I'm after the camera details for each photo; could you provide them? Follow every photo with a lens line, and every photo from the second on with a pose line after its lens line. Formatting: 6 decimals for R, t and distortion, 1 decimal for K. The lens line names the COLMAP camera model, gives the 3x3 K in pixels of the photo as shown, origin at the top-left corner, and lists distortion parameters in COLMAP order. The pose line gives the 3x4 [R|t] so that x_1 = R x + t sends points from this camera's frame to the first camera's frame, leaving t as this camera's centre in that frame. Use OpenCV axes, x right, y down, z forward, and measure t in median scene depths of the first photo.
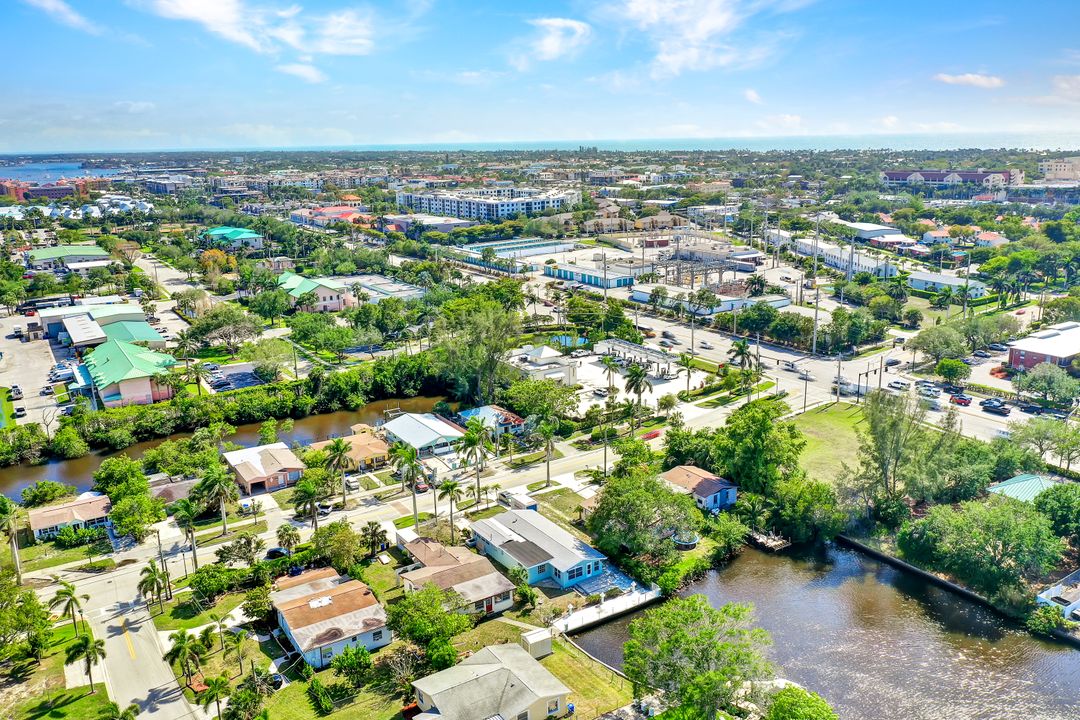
lens RADIAL K [[859.1, 0, 540.0], [0, 859.1, 360.0], [0, 0, 1]] dist [-0.002985, 0.002661]
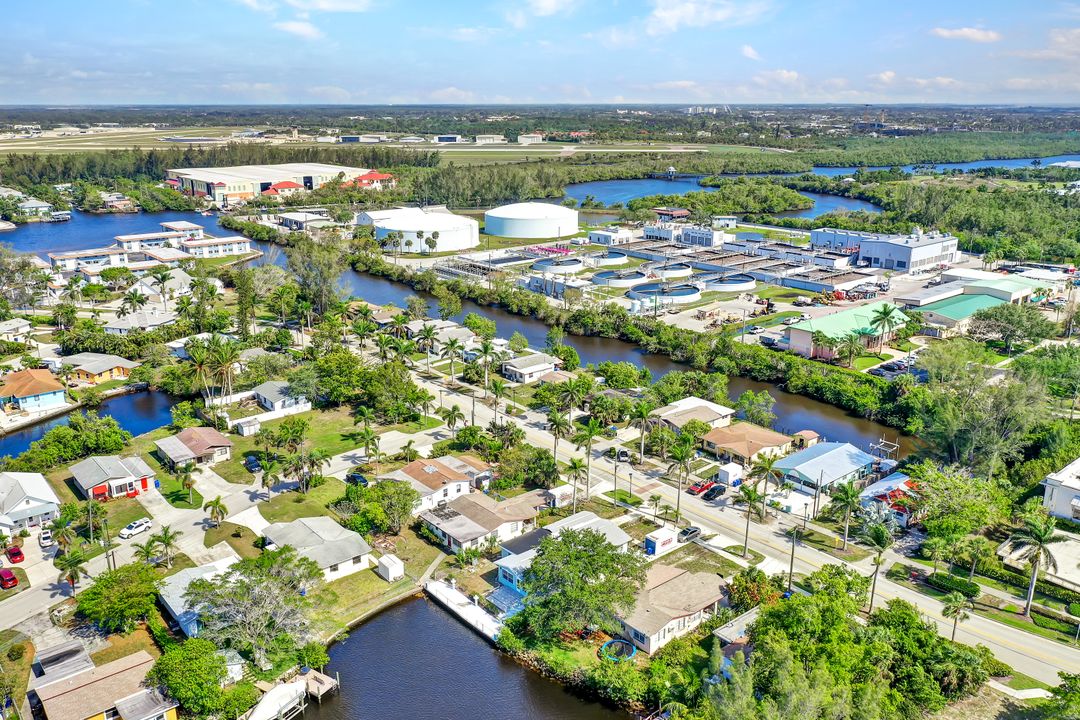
lens RADIAL K [[859.1, 0, 540.0], [0, 859.1, 360.0], [0, 0, 1]] dist [-0.002985, 0.002661]
pose [[0.127704, 0.301808, -0.944777, 0.537052], [-0.245314, 0.932591, 0.264756, -0.151669], [0.960996, 0.197957, 0.193133, 0.470190]]
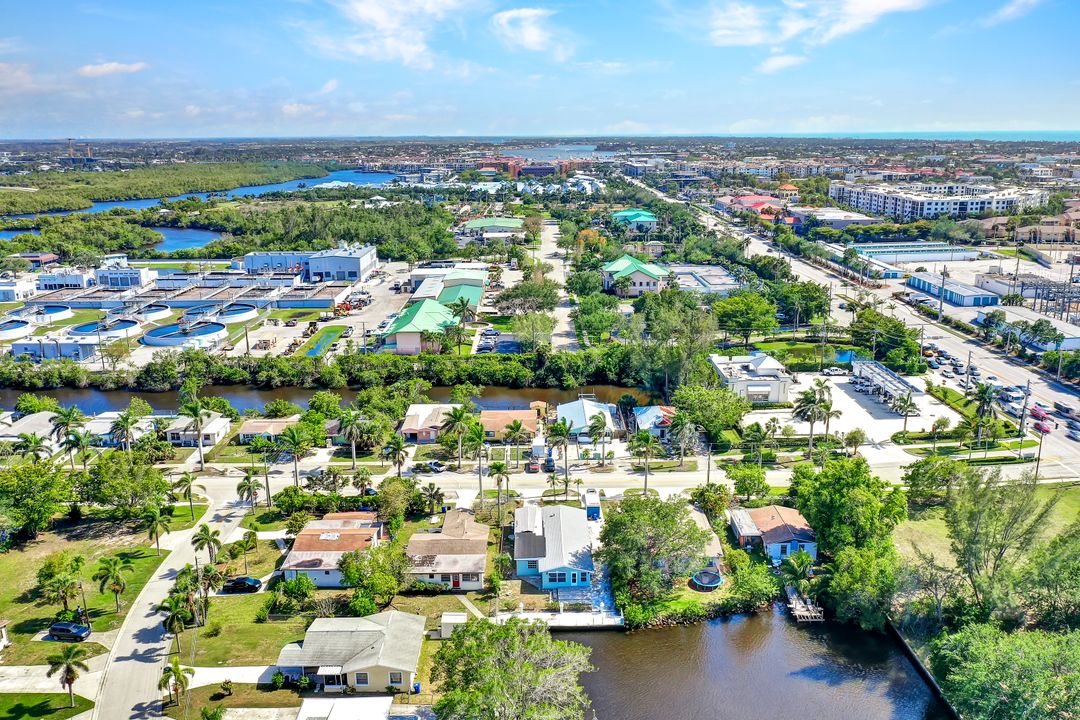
lens RADIAL K [[859.1, 0, 540.0], [0, 859.1, 360.0], [0, 0, 1]] dist [-0.002985, 0.002661]
pose [[0.845880, 0.147380, -0.512607, 0.293315], [-0.139695, 0.988735, 0.053753, -0.029808], [0.514754, 0.026140, 0.856939, 0.079420]]
